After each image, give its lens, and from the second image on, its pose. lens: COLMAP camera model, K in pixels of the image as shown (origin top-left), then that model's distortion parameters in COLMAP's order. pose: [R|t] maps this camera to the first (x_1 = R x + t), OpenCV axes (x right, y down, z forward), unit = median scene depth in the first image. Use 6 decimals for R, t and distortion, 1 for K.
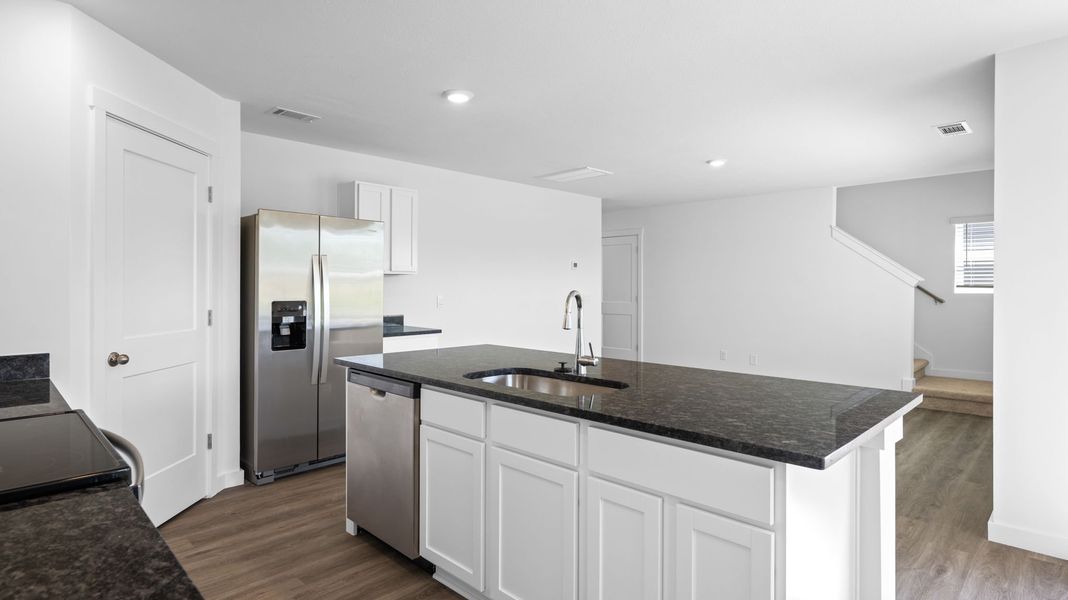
lens RADIAL K [[549.2, 0, 528.8], [0, 549.2, 288.2], [0, 0, 1]] dist [0.001266, -0.000158]
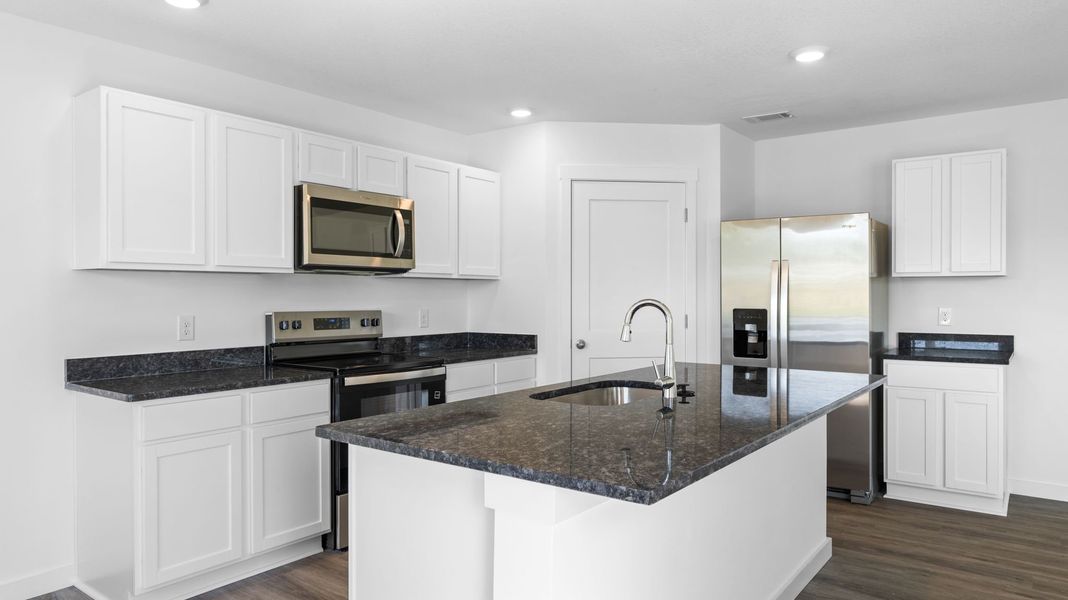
lens RADIAL K [[689.5, 0, 534.0], [0, 689.5, 300.0], [0, 0, 1]] dist [0.002497, -0.000139]
pose [[0.140138, 0.006442, -0.990111, 0.814009], [-0.000260, 0.999979, 0.006470, -0.001025], [0.990132, -0.000649, 0.140136, 0.474696]]
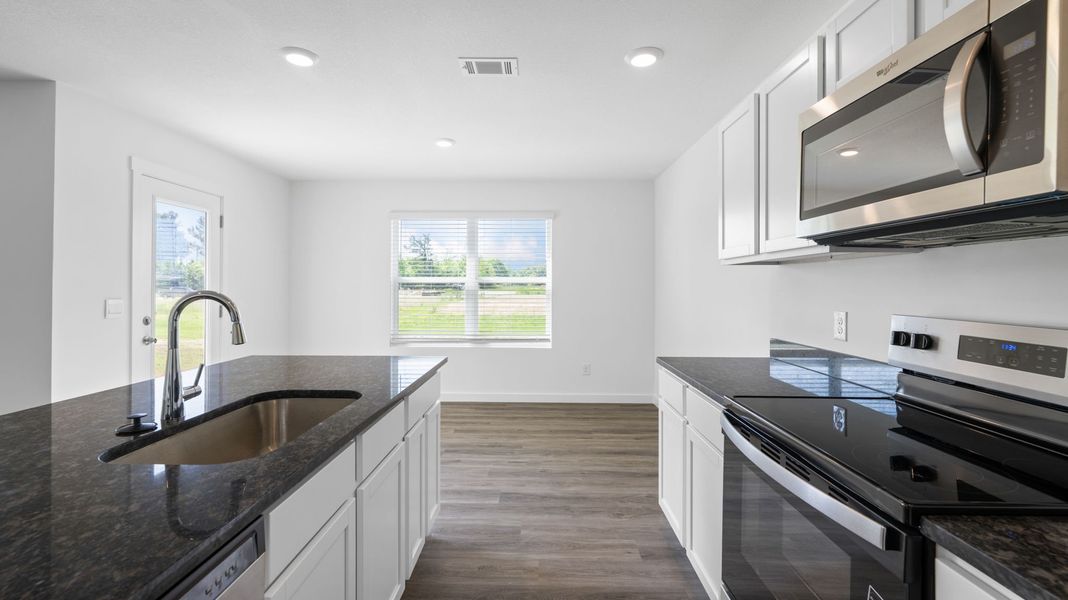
lens RADIAL K [[449.3, 0, 529.9], [0, 449.3, 295.0], [0, 0, 1]] dist [0.000621, 0.000094]
pose [[-0.690778, -0.016834, 0.722871, -0.426030], [-0.001934, 0.999768, 0.021434, -0.002043], [-0.723065, 0.013408, -0.690650, 0.777934]]
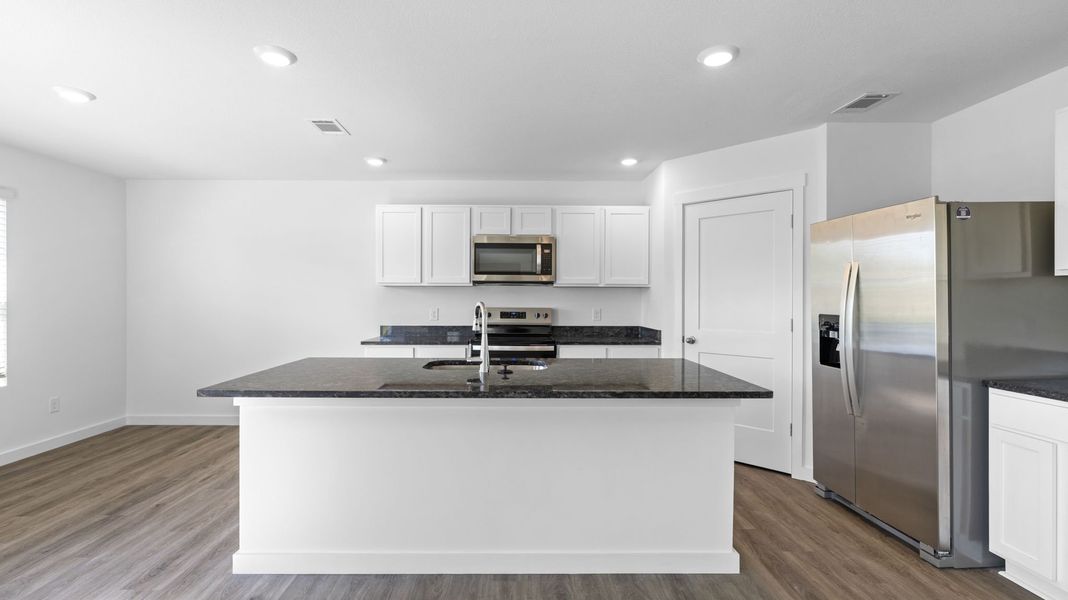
lens RADIAL K [[484.1, 0, 520.4], [0, 484.1, 300.5], [0, 0, 1]] dist [-0.000172, -0.000115]
pose [[-0.702801, -0.000675, -0.711386, 0.569989], [-0.005952, 0.999970, 0.004931, -0.001853], [0.711361, 0.007700, -0.702784, 1.309285]]
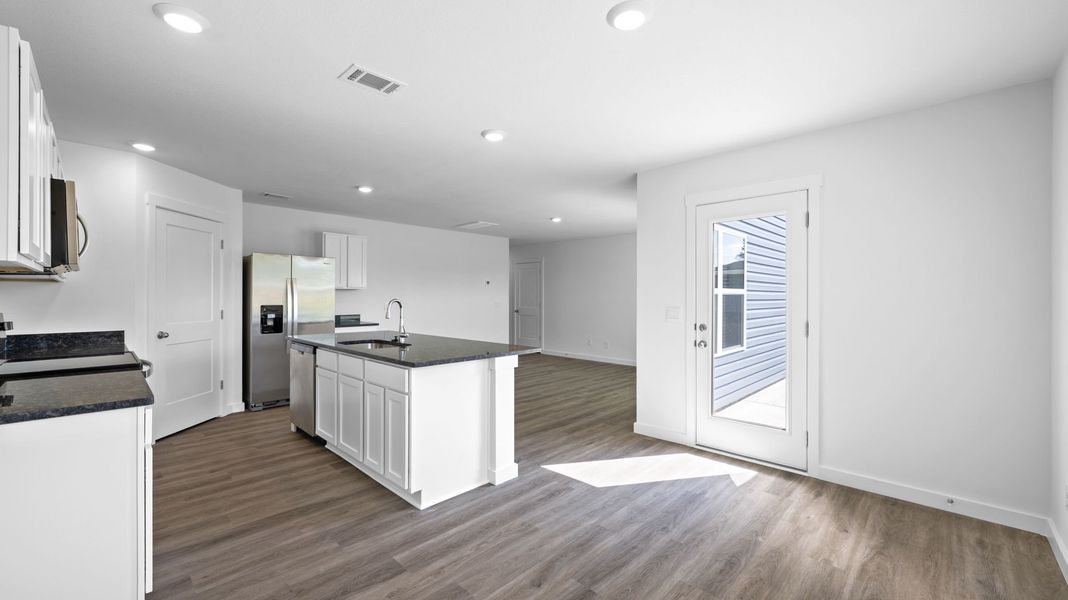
lens RADIAL K [[425.1, 0, 527.7], [0, 425.1, 298.3], [0, 0, 1]] dist [-0.001507, 0.000004]
pose [[0.999956, -0.000268, 0.009355, 0.383232], [0.000262, 1.000000, 0.000556, 0.001144], [-0.009355, -0.000554, 0.999956, -0.367629]]
